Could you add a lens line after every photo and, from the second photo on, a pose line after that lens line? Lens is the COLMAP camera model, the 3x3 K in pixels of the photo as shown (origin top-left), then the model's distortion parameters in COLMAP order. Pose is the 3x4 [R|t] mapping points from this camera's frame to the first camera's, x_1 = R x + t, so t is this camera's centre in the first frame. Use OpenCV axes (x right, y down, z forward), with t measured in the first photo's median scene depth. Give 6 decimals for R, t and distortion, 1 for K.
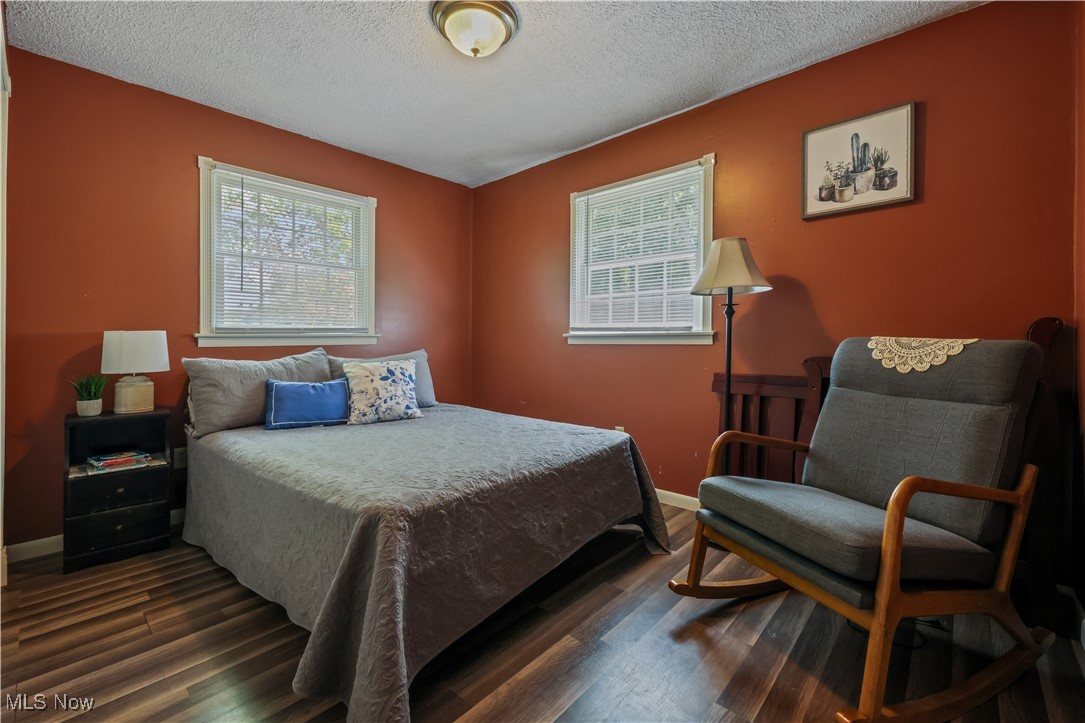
lens RADIAL K [[447.2, 0, 539.1], [0, 447.2, 326.0], [0, 0, 1]] dist [0.000792, 0.009117]
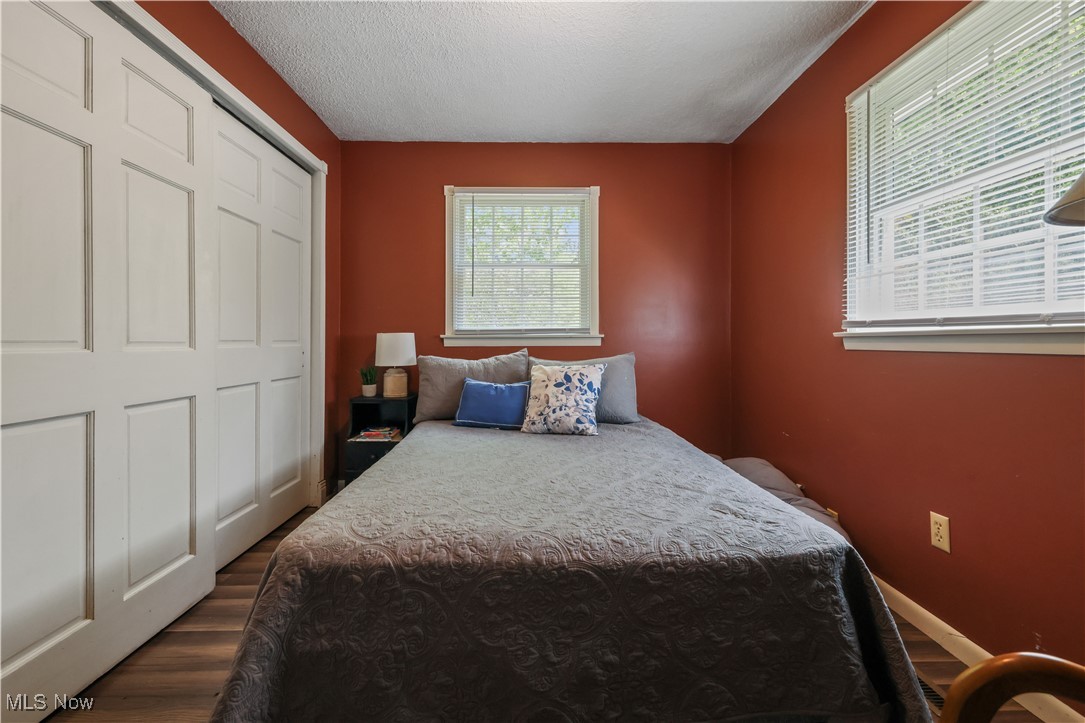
lens RADIAL K [[447.2, 0, 539.1], [0, 447.2, 326.0], [0, 0, 1]] dist [0.000792, 0.009117]
pose [[0.694210, -0.020129, -0.719491, 0.268149], [0.018340, 0.999779, -0.010276, 0.009643], [0.719538, -0.006062, 0.694426, 0.364143]]
